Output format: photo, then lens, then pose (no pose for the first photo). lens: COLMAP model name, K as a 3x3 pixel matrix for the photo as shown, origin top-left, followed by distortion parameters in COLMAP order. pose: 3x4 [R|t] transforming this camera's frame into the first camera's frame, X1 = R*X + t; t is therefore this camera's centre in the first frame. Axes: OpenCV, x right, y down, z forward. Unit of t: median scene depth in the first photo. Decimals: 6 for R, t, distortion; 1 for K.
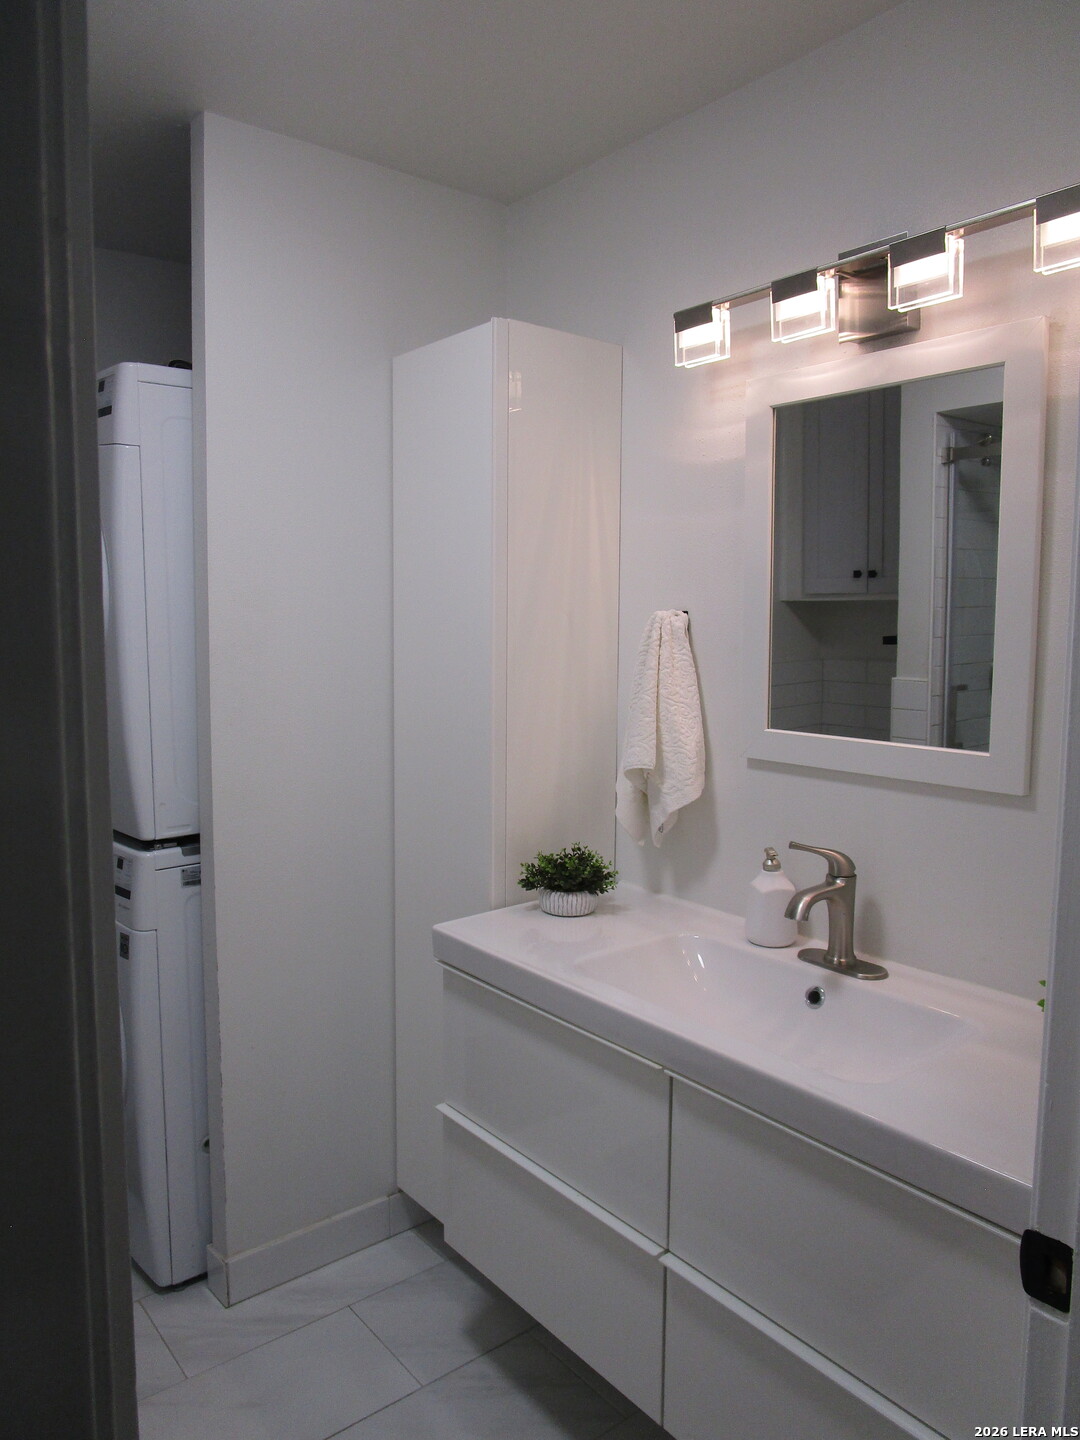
lens RADIAL K [[1012.9, 0, 533.7], [0, 1012.9, 718.5], [0, 0, 1]] dist [-0.036635, 0.019136]
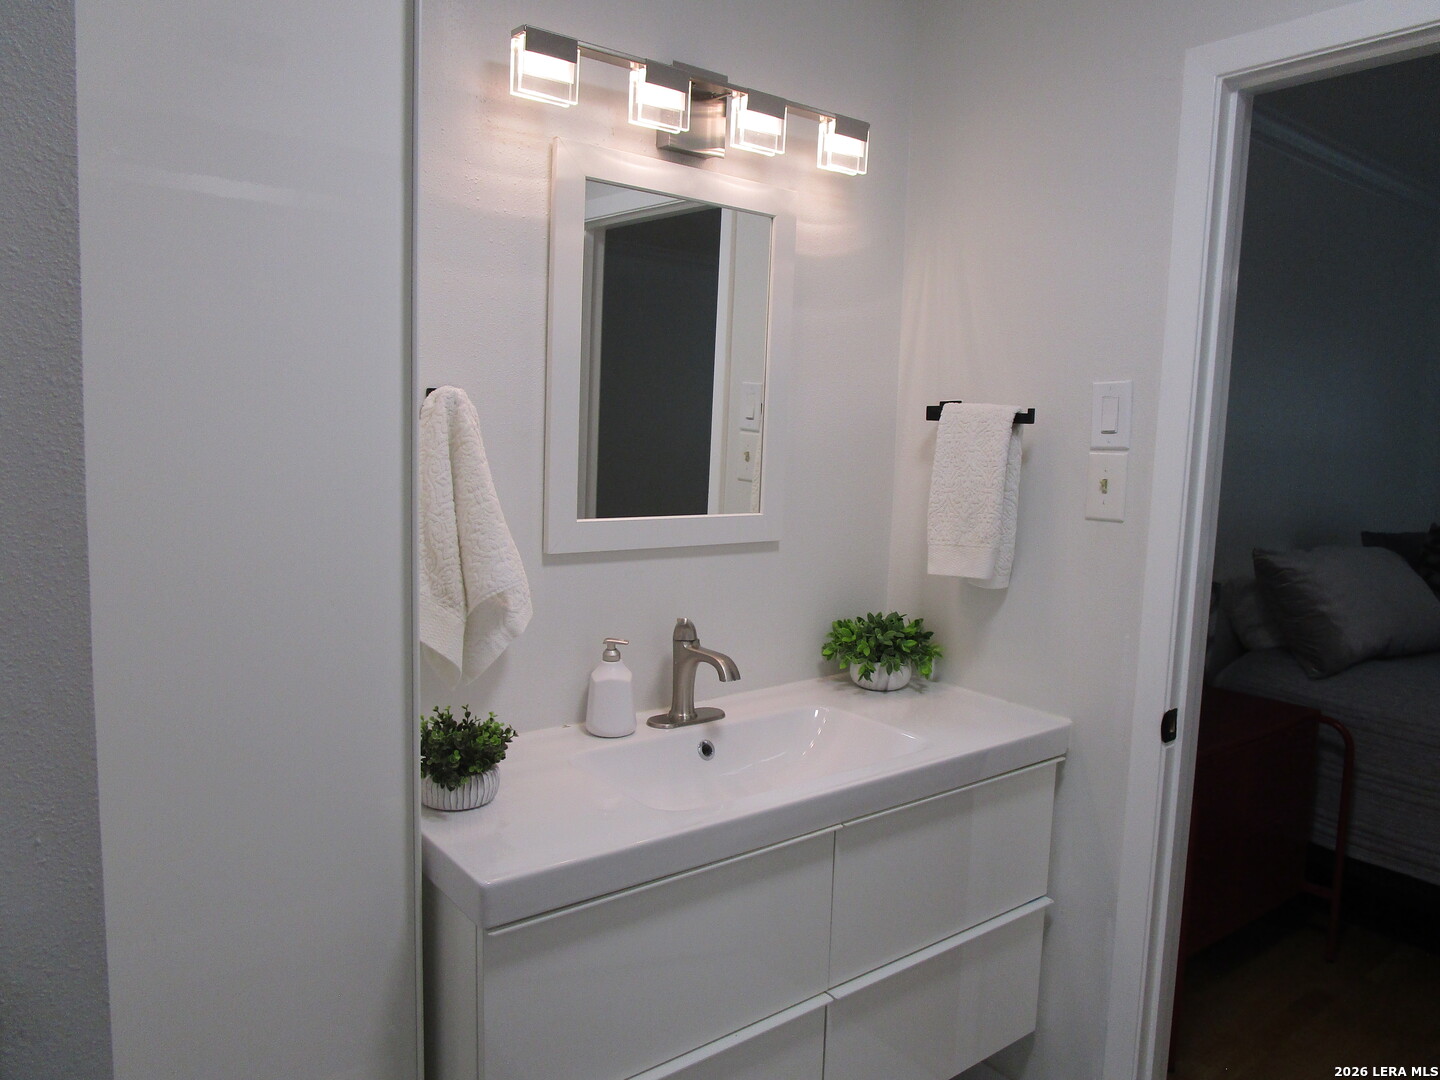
lens RADIAL K [[1012.9, 0, 714.3], [0, 1012.9, 539.2], [0, 0, 1]] dist [-0.036635, 0.019136]
pose [[0.016929, -0.125800, 0.991911, -0.801923], [0.051453, 0.990848, 0.124788, -0.093536], [-0.998532, 0.048925, 0.023247, 0.954128]]
